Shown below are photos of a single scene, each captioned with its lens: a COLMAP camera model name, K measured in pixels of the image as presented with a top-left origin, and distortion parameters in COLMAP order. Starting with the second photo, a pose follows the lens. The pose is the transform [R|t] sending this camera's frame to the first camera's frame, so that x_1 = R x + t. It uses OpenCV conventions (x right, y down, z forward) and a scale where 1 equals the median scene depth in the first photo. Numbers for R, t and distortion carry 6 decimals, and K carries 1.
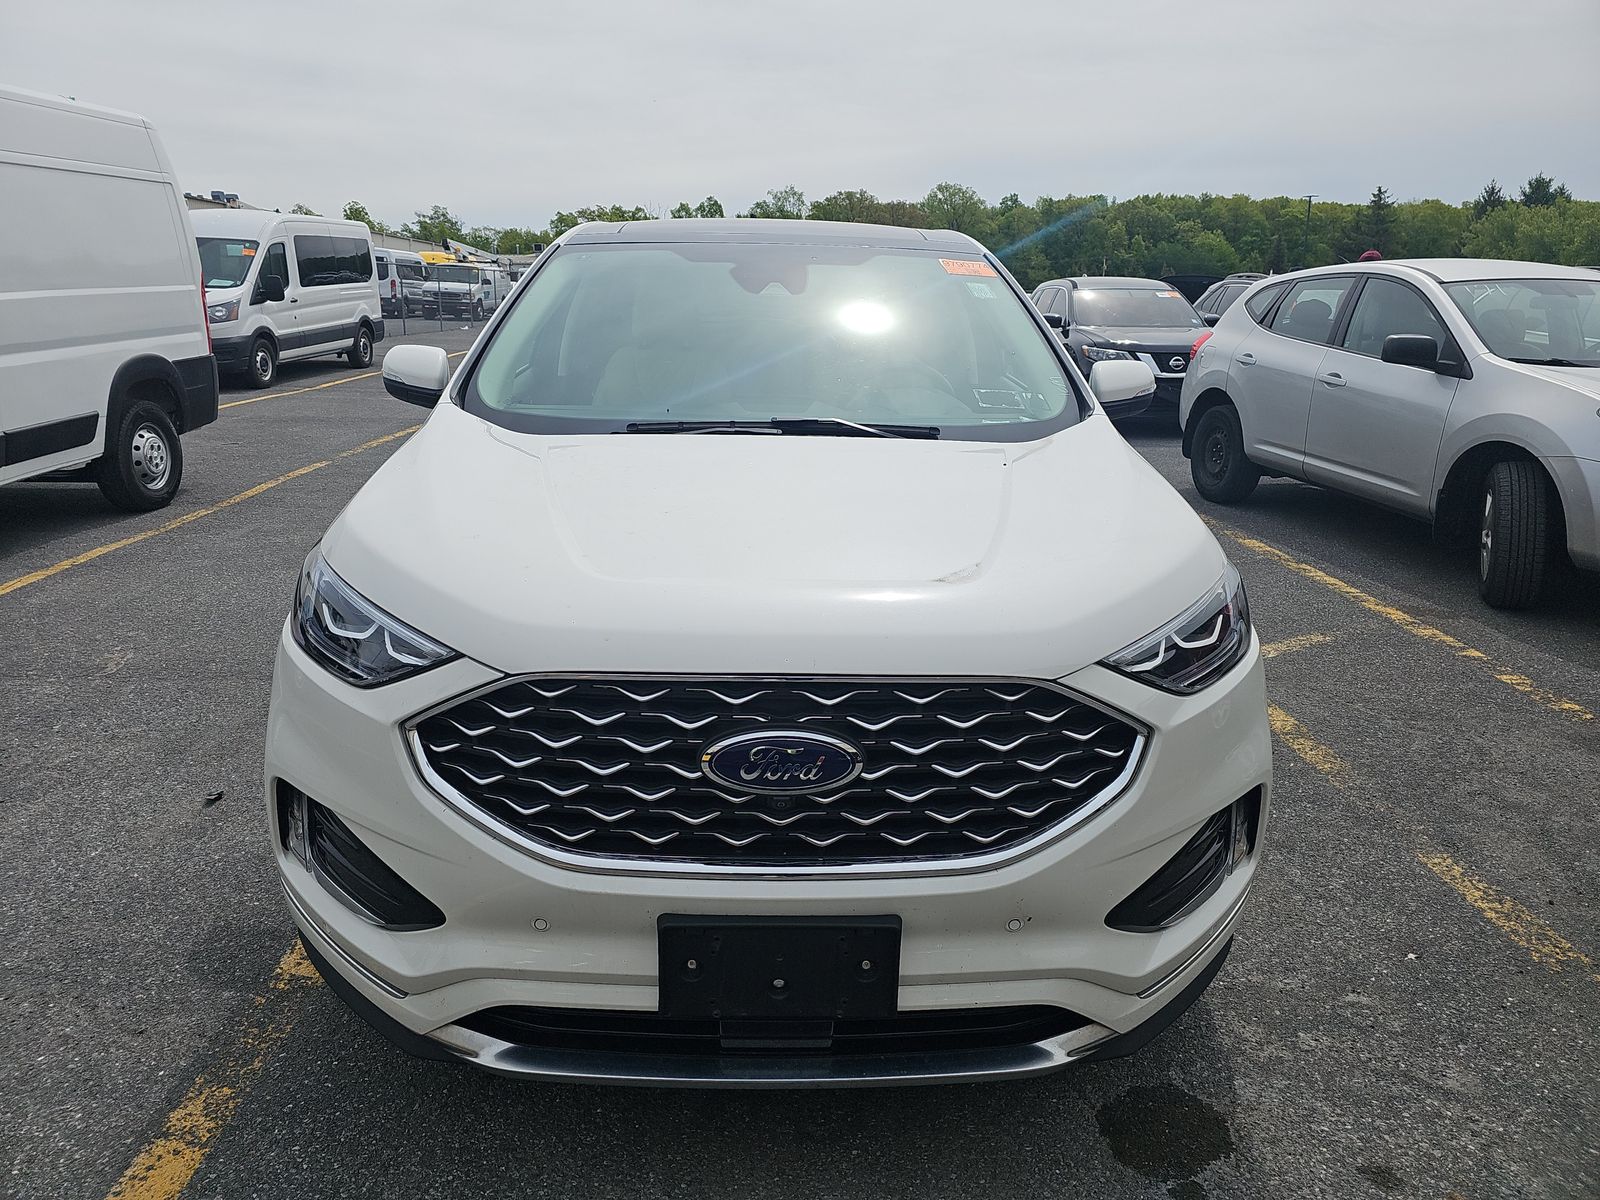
lens RADIAL K [[1055.6, 0, 793.6], [0, 1055.6, 604.2], [0, 0, 1]] dist [0.032162, -0.034863]
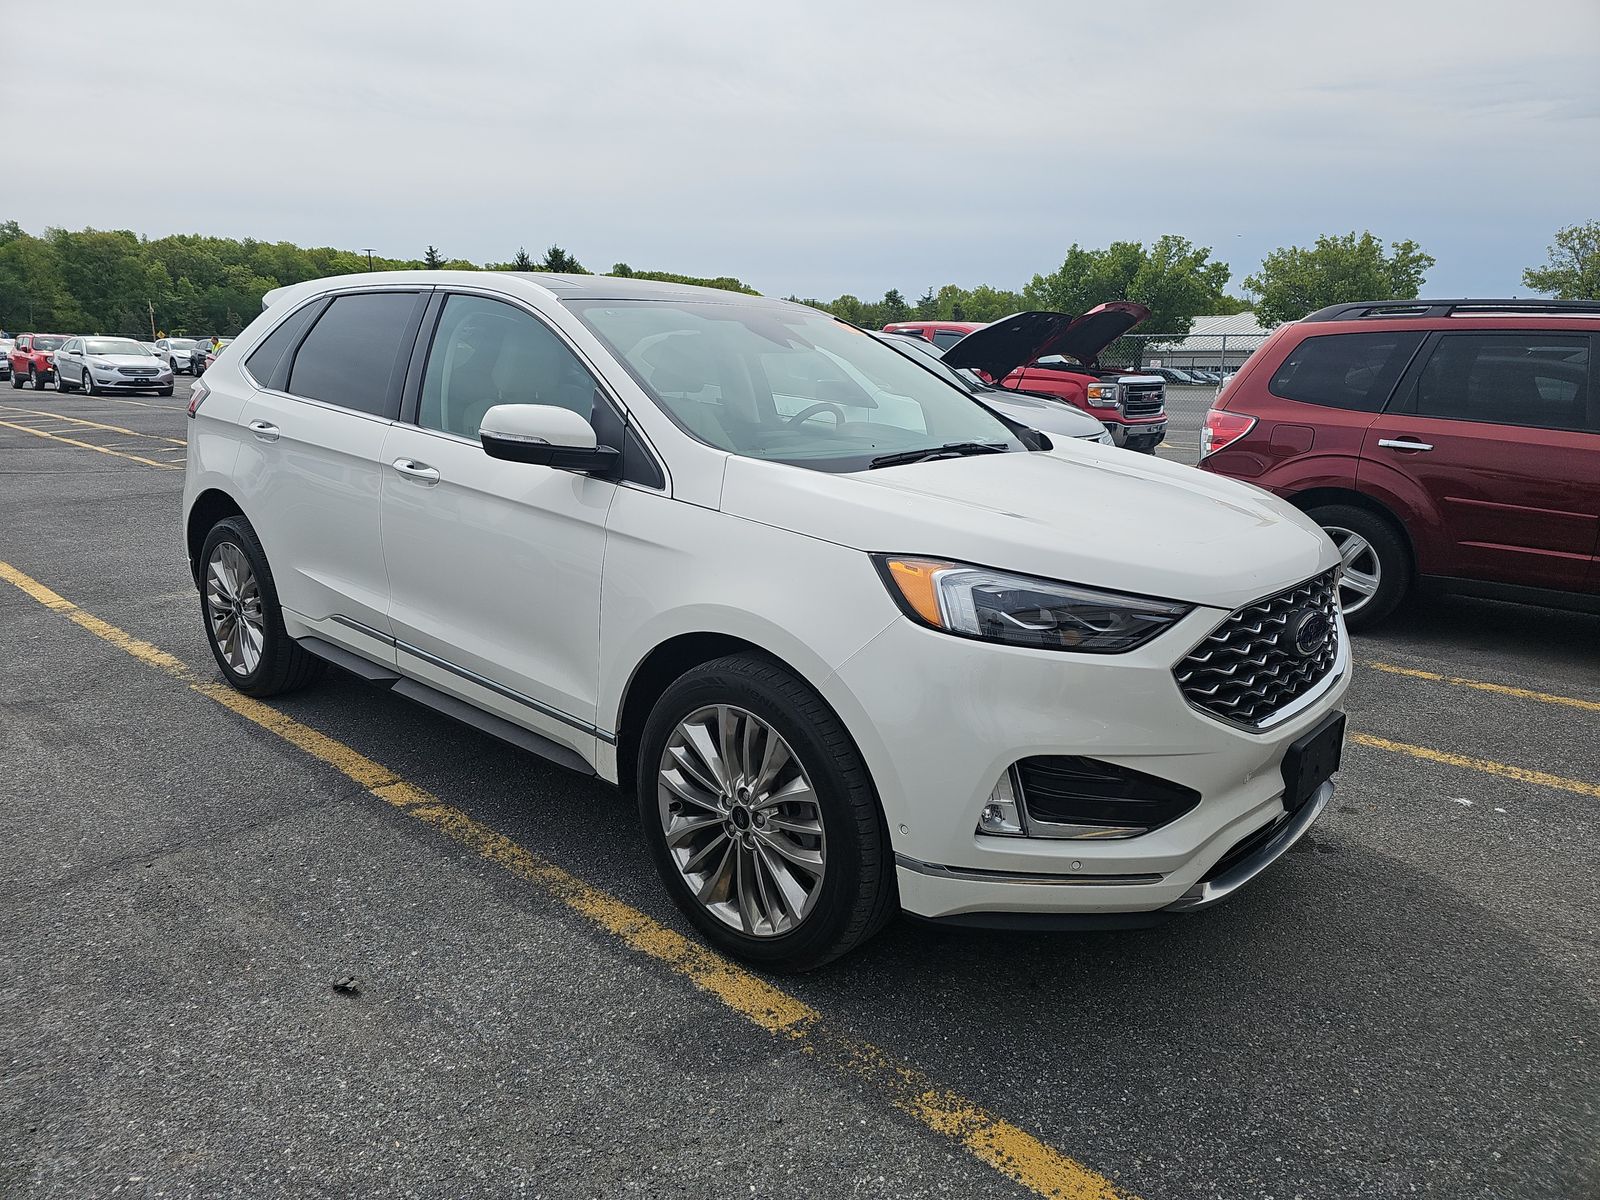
lens RADIAL K [[1055.6, 0, 791.2], [0, 1055.6, 594.8], [0, 0, 1]] dist [0.032162, -0.034863]
pose [[0.682011, -0.163029, 0.712939, -0.940392], [0.197979, 0.979595, 0.034616, -0.068526], [-0.704035, 0.117539, 0.700371, 0.214376]]
